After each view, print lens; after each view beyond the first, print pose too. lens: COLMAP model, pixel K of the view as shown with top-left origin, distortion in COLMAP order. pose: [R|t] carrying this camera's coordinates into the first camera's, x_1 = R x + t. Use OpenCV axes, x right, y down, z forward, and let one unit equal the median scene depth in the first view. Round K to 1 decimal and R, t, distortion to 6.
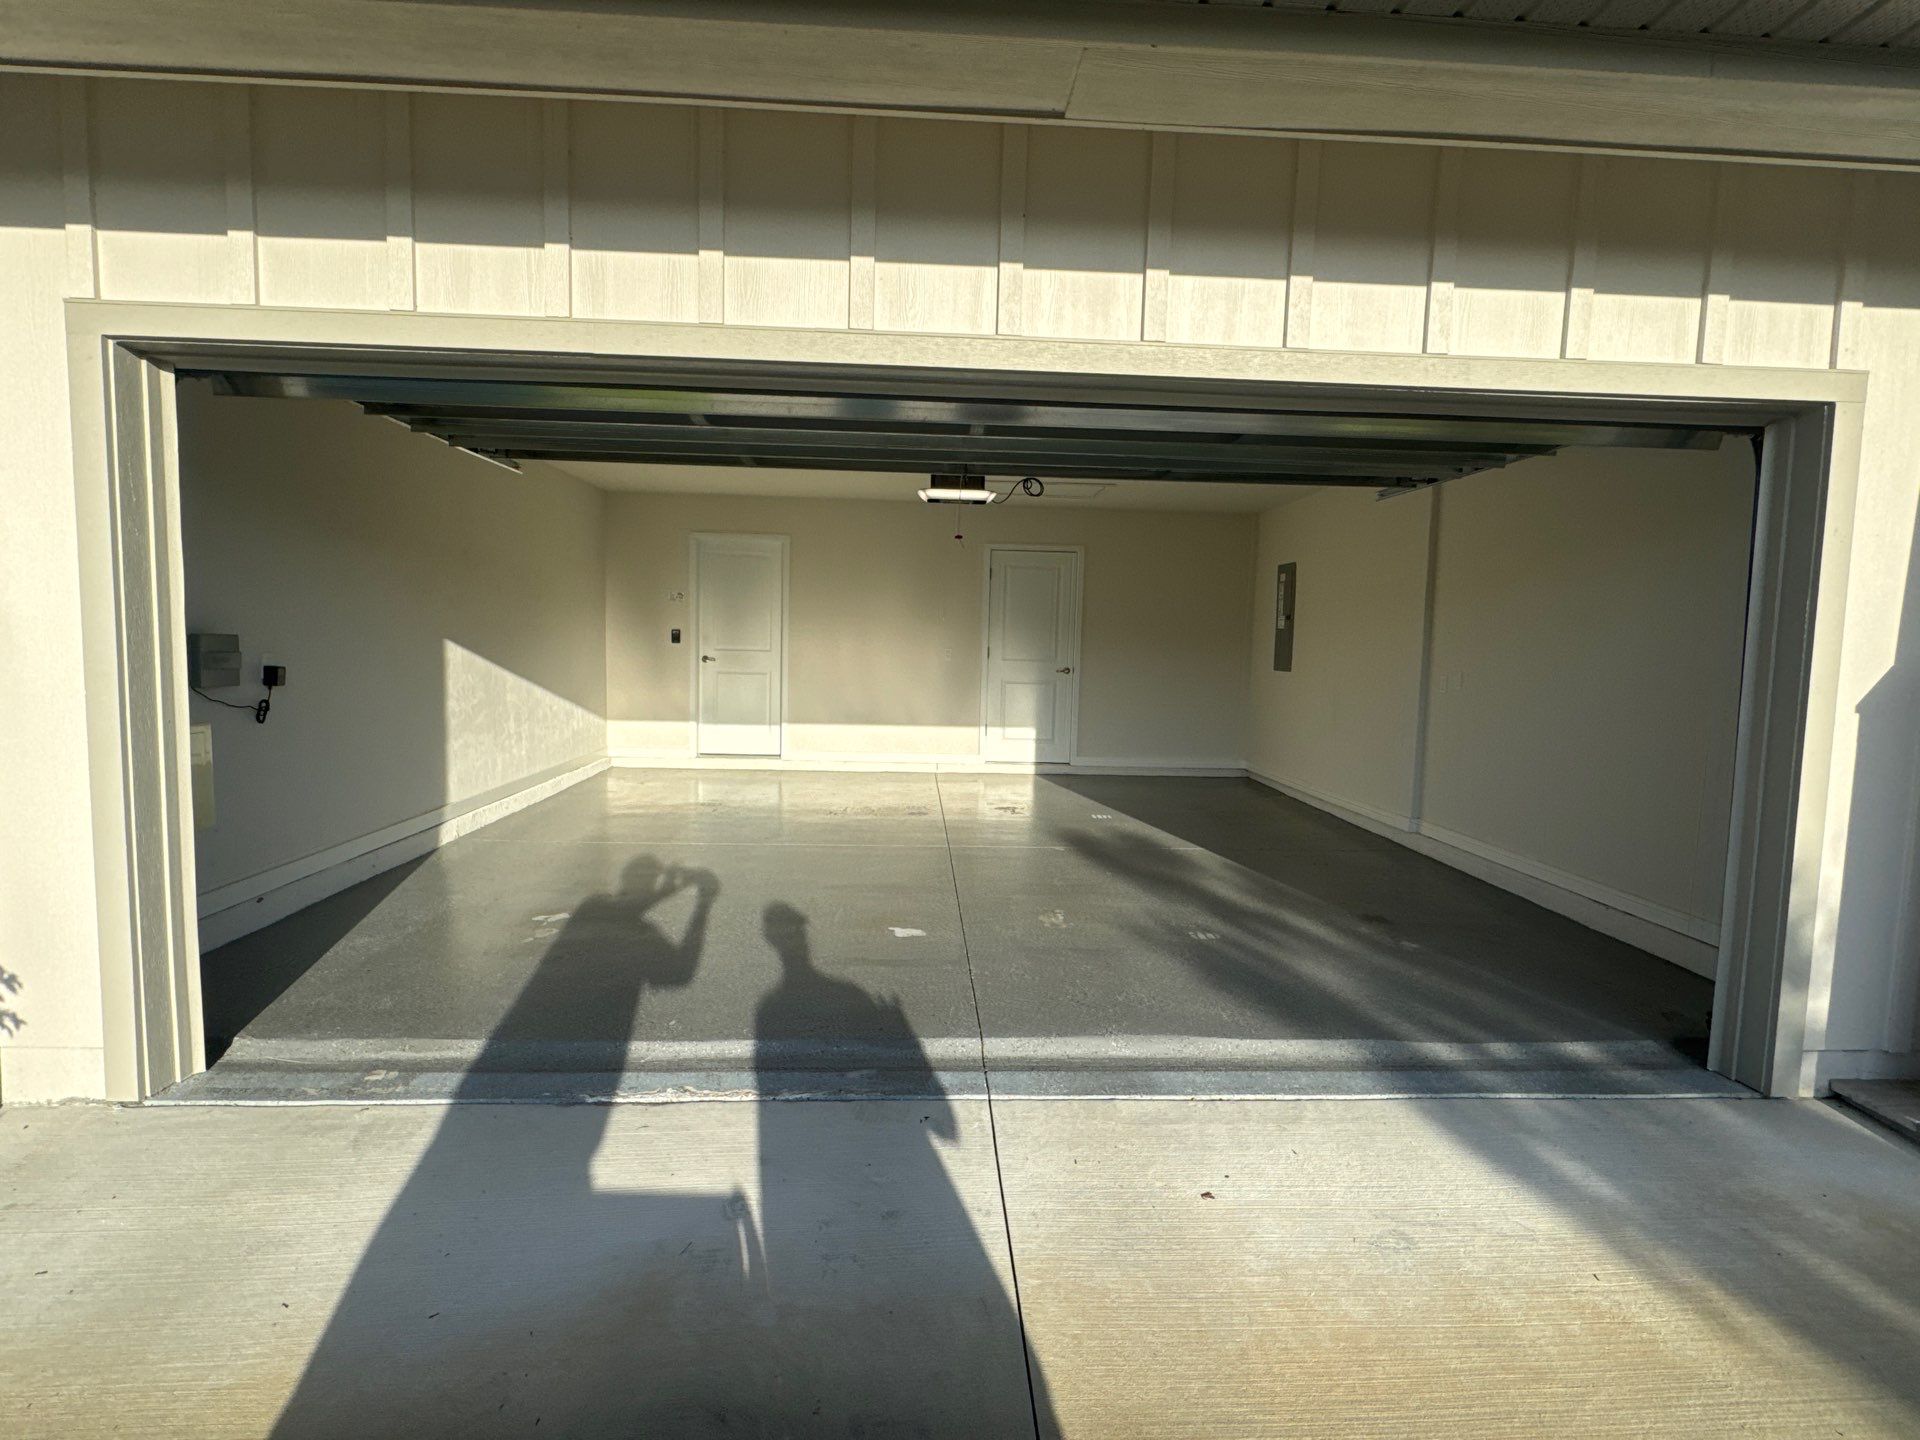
lens RADIAL K [[926.4, 0, 960.0], [0, 926.4, 720.0], [0, 0, 1]] dist [-0.001640, 0.000086]
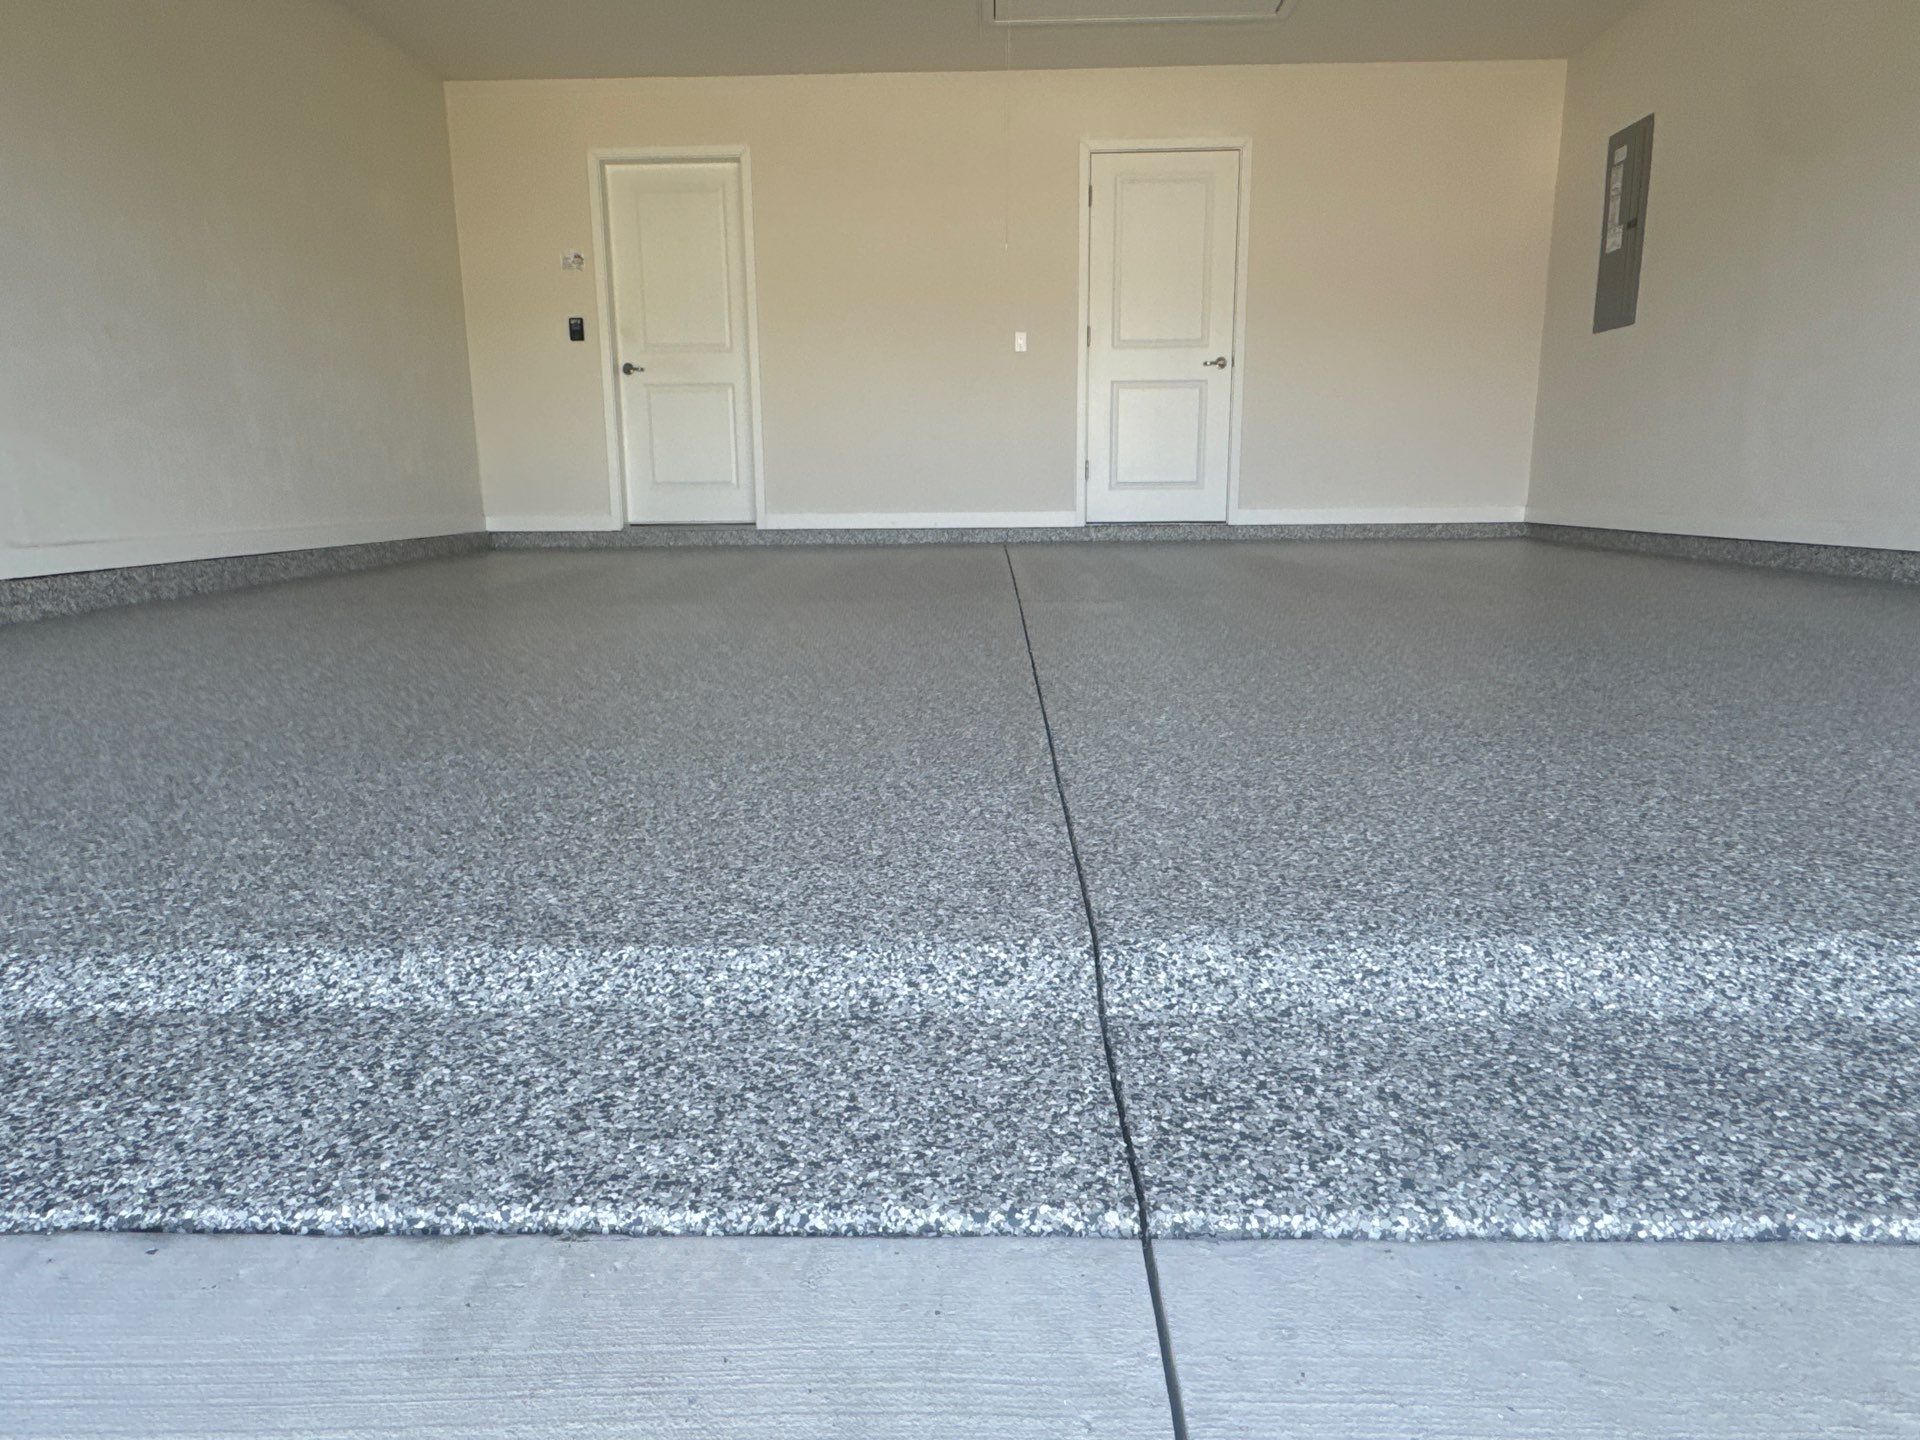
lens RADIAL K [[1115.5, 0, 960.0], [0, 1115.5, 720.0], [0, 0, 1]] dist [-0.003199, 0.001305]
pose [[0.996145, -0.021344, -0.085087, 0.006275], [0.031076, 0.992908, 0.114754, 0.137077], [0.082034, -0.116956, 0.989743, 0.394010]]
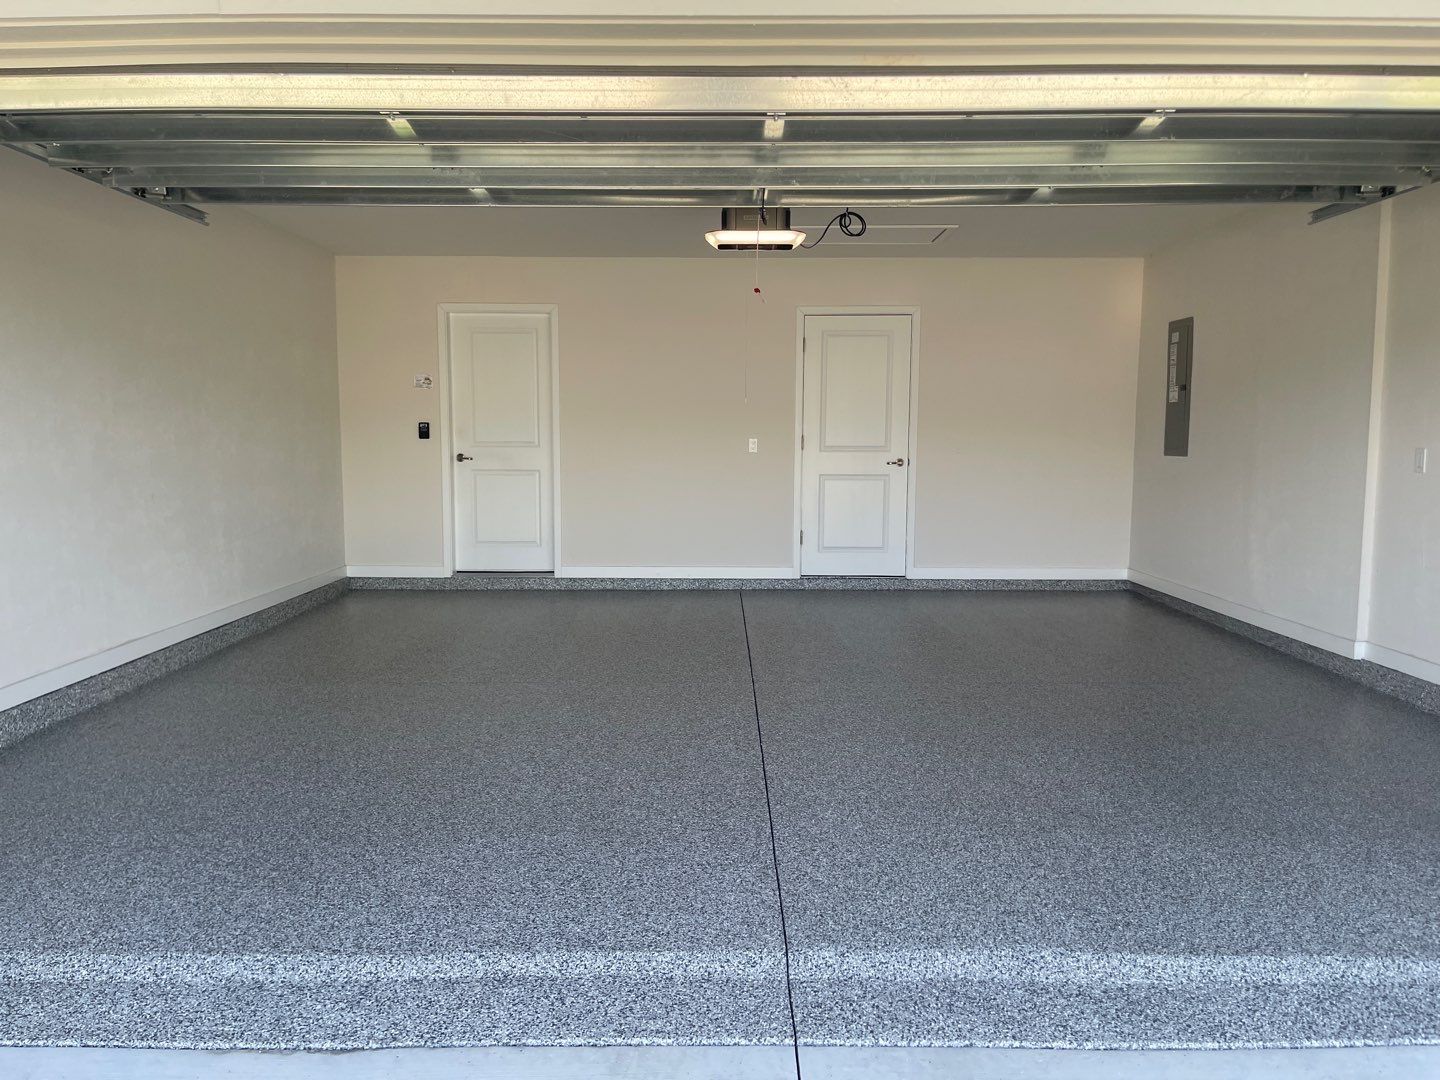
lens RADIAL K [[1065.3, 0, 720.0], [0, 1065.3, 540.0], [0, 0, 1]] dist [0.092256, -0.153933]
pose [[0.998348, -0.018103, -0.054531, 0.011780], [0.018683, 0.999774, 0.010155, 0.003441], [0.054334, -0.011157, 0.998460, 0.085327]]
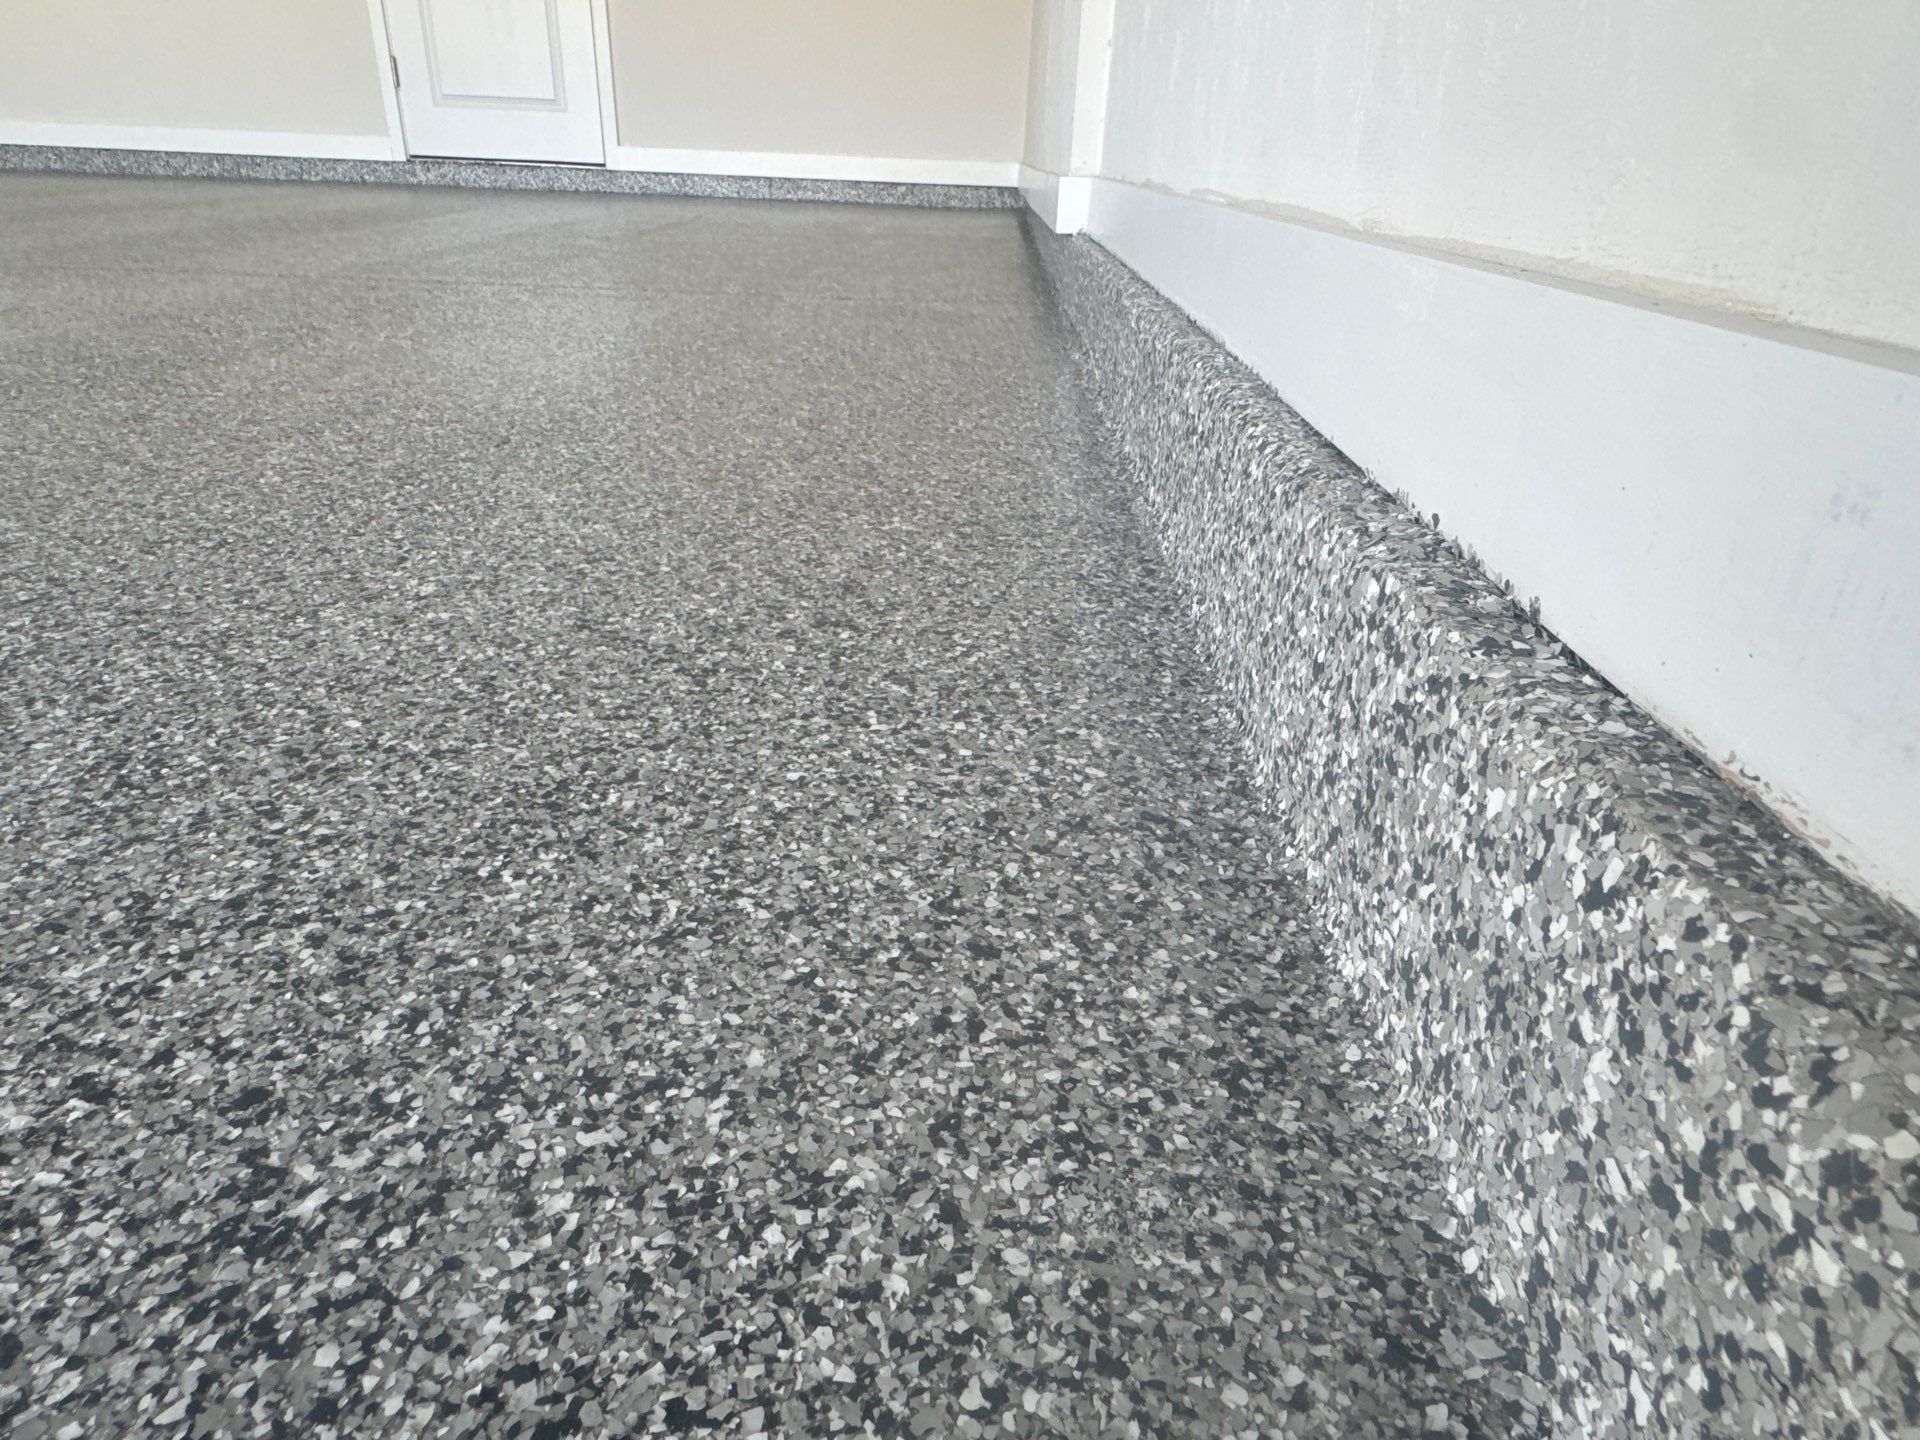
lens RADIAL K [[1115.5, 0, 960.0], [0, 1115.5, 720.0], [0, 0, 1]] dist [-0.003199, 0.001305]
pose [[0.997335, 0.042909, -0.059010, 0.517081], [-0.017309, 0.924843, 0.379954, 0.136824], [0.070879, -0.377920, 0.923121, 0.683334]]
